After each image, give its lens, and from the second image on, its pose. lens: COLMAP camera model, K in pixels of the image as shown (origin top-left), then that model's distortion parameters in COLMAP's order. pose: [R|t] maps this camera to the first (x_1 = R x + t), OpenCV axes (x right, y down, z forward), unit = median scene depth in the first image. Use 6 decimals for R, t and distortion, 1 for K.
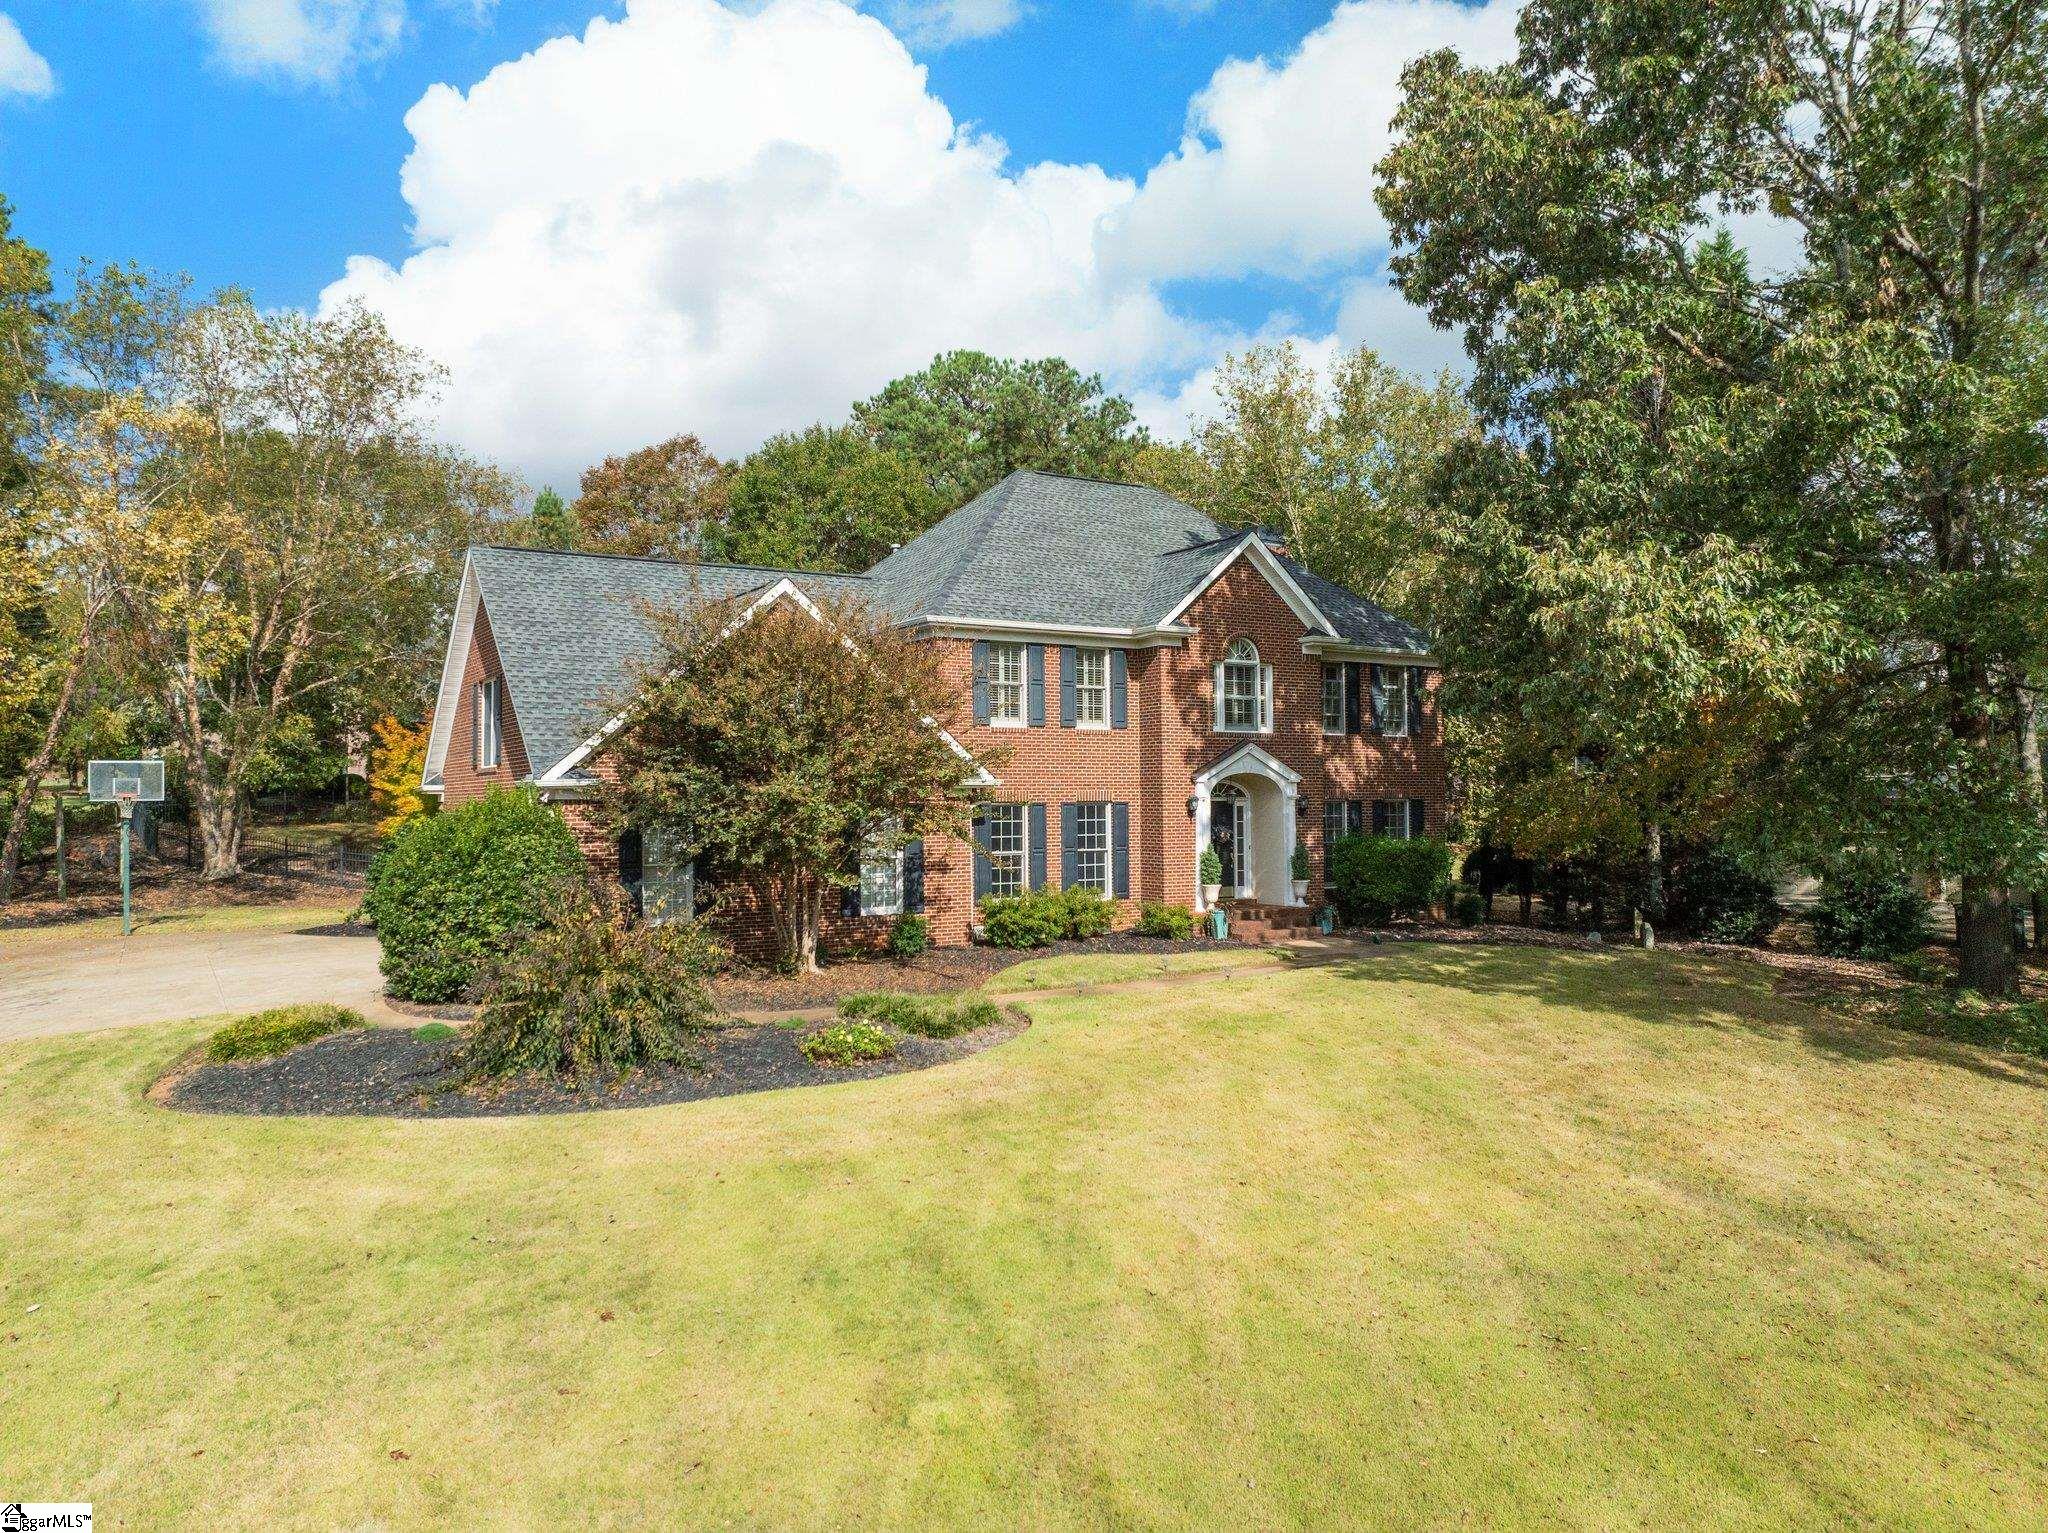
lens RADIAL K [[1470.7, 0, 1213.8], [0, 1470.7, 756.7], [0, 0, 1]] dist [-0.045801, 0.004178]
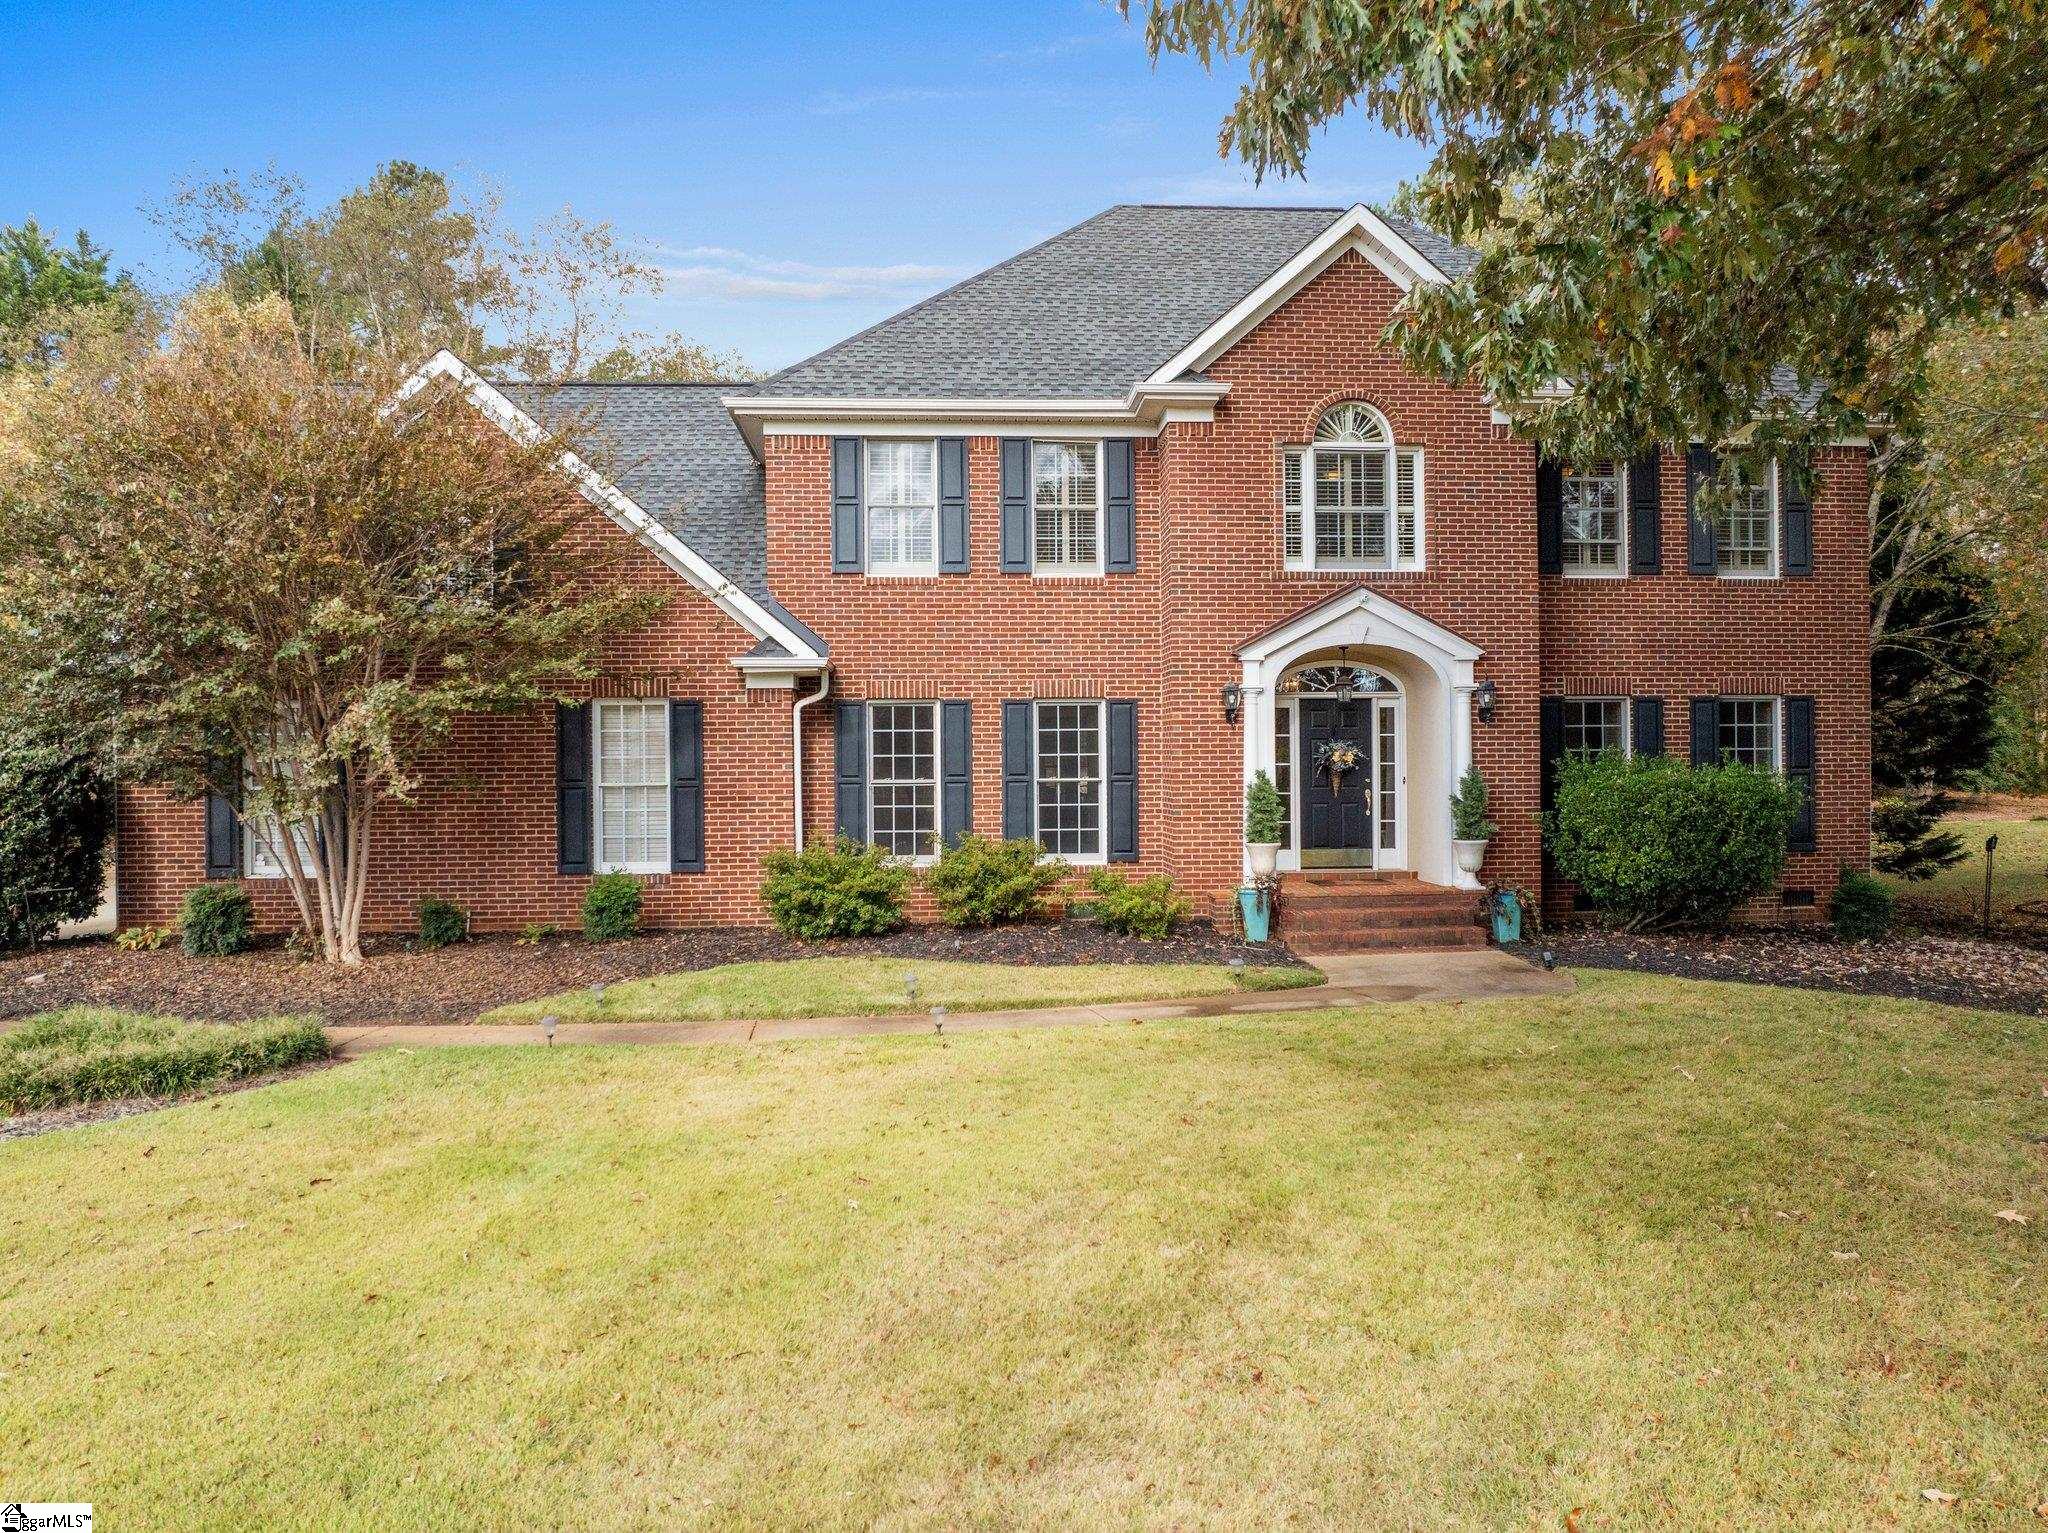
lens RADIAL K [[1470.7, 0, 1213.8], [0, 1470.7, 756.7], [0, 0, 1]] dist [-0.045801, 0.004178]
pose [[0.852082, -0.006889, -0.523363, 0.270934], [0.019407, 0.999642, 0.018438, 0.043155], [0.523049, -0.025868, 0.851910, 0.511232]]
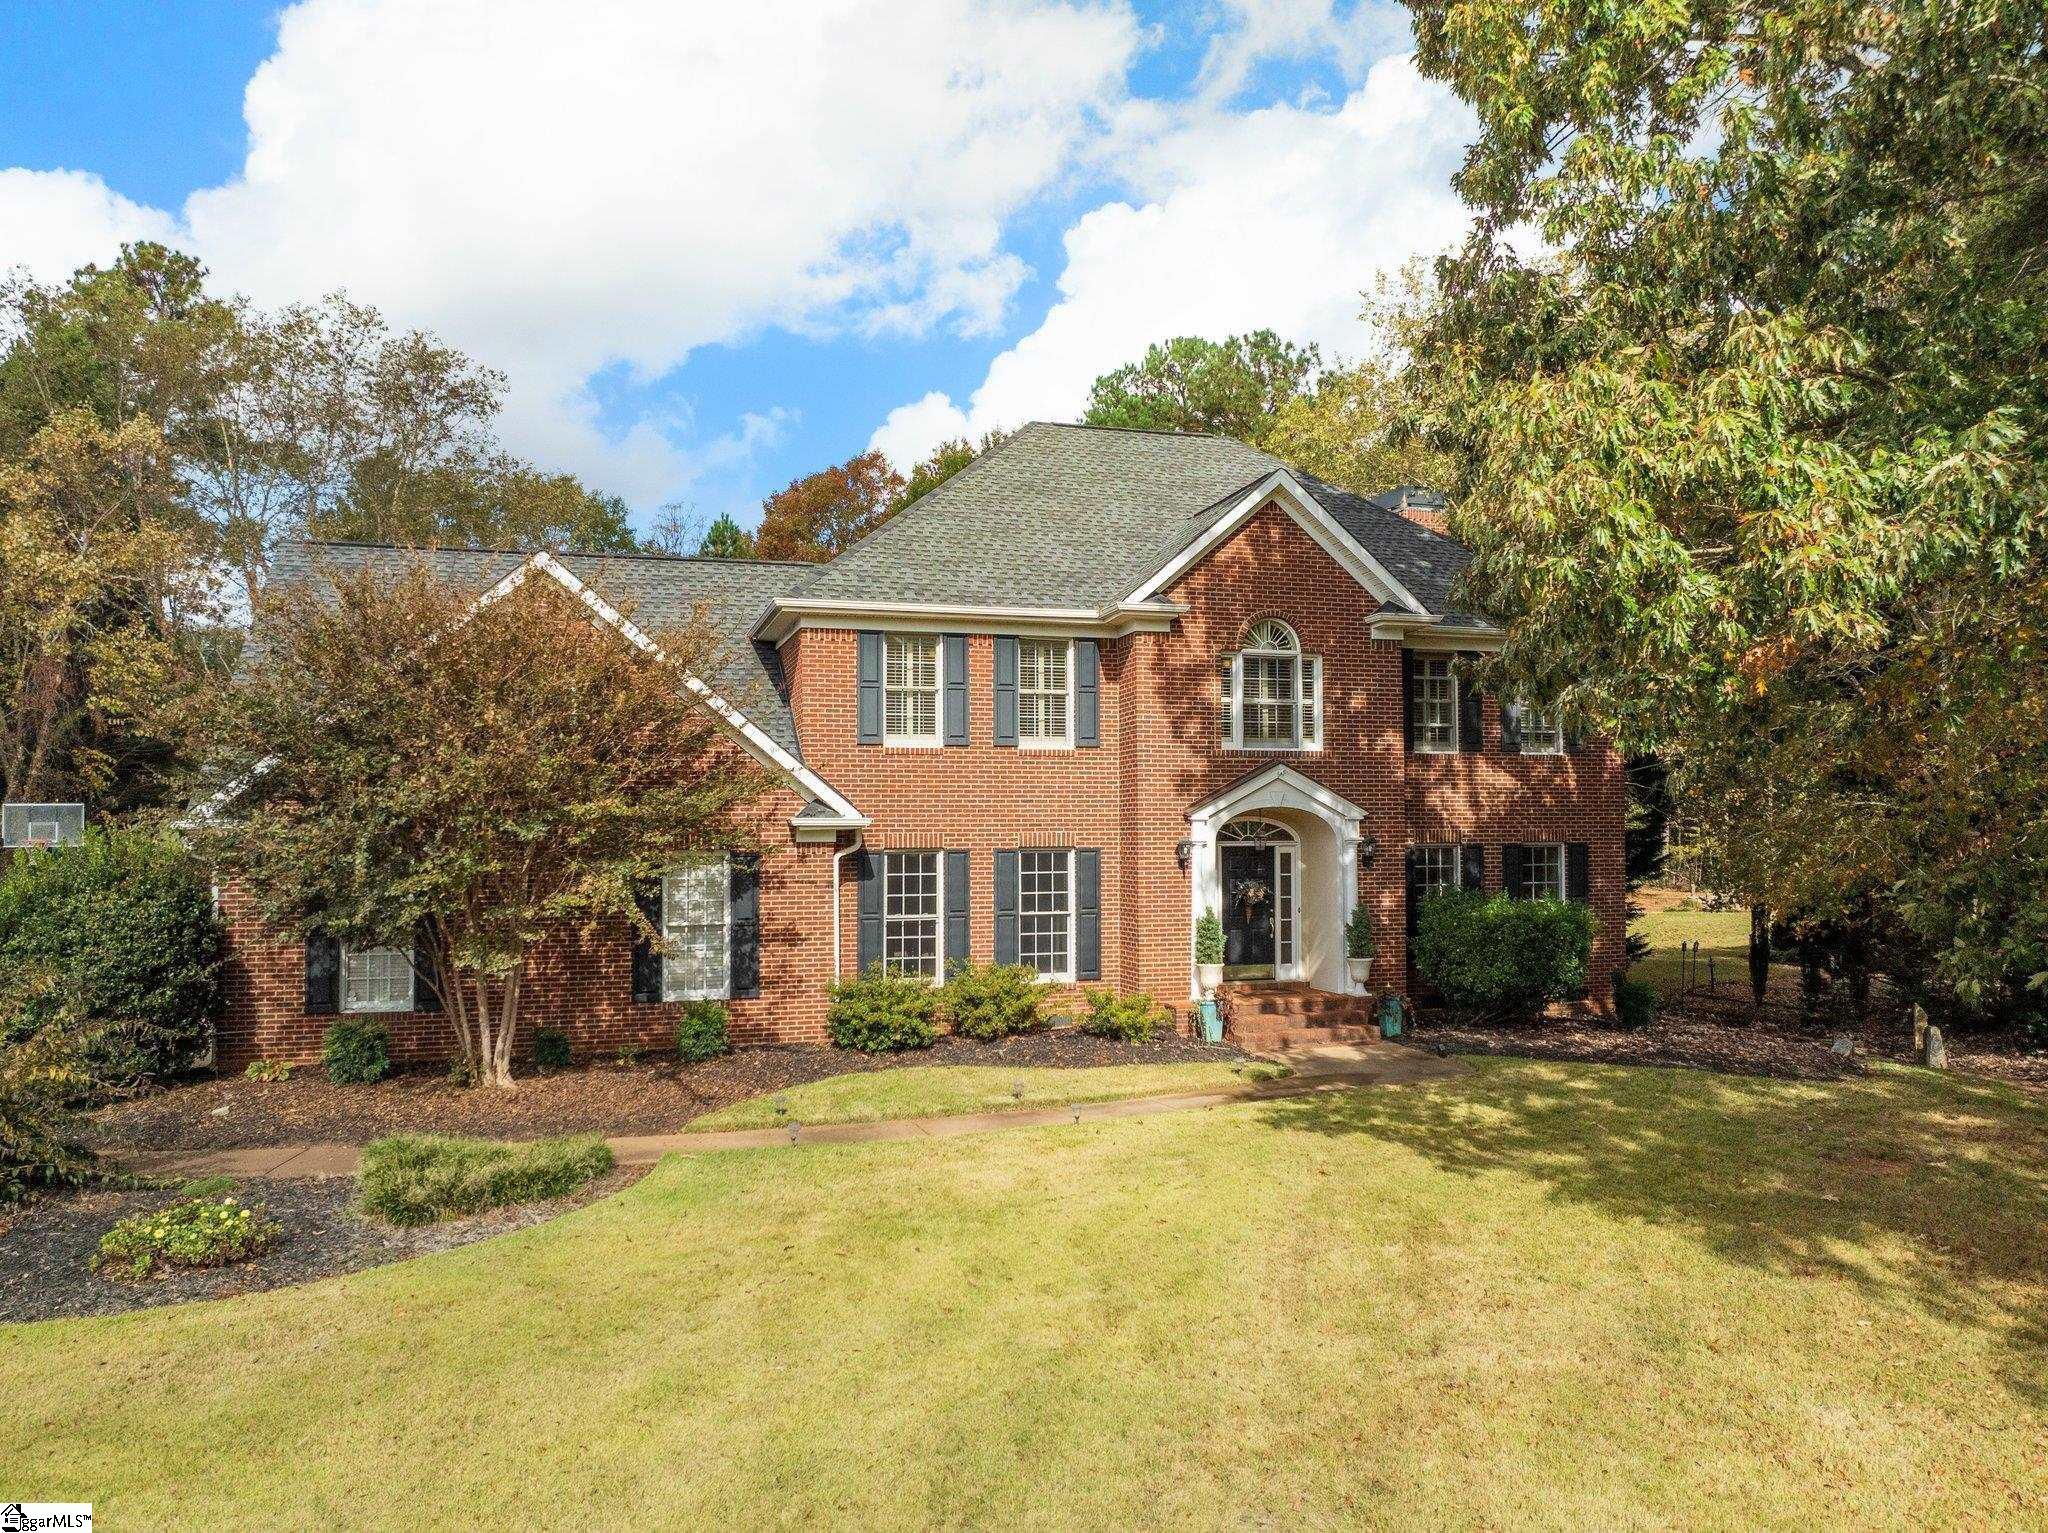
lens RADIAL K [[1470.7, 0, 1213.8], [0, 1470.7, 756.7], [0, 0, 1]] dist [-0.045801, 0.004178]
pose [[0.954758, -0.019177, -0.296766, 0.210382], [0.010889, 0.999504, -0.029553, 0.007776], [0.297186, 0.024984, 0.954493, 0.316417]]
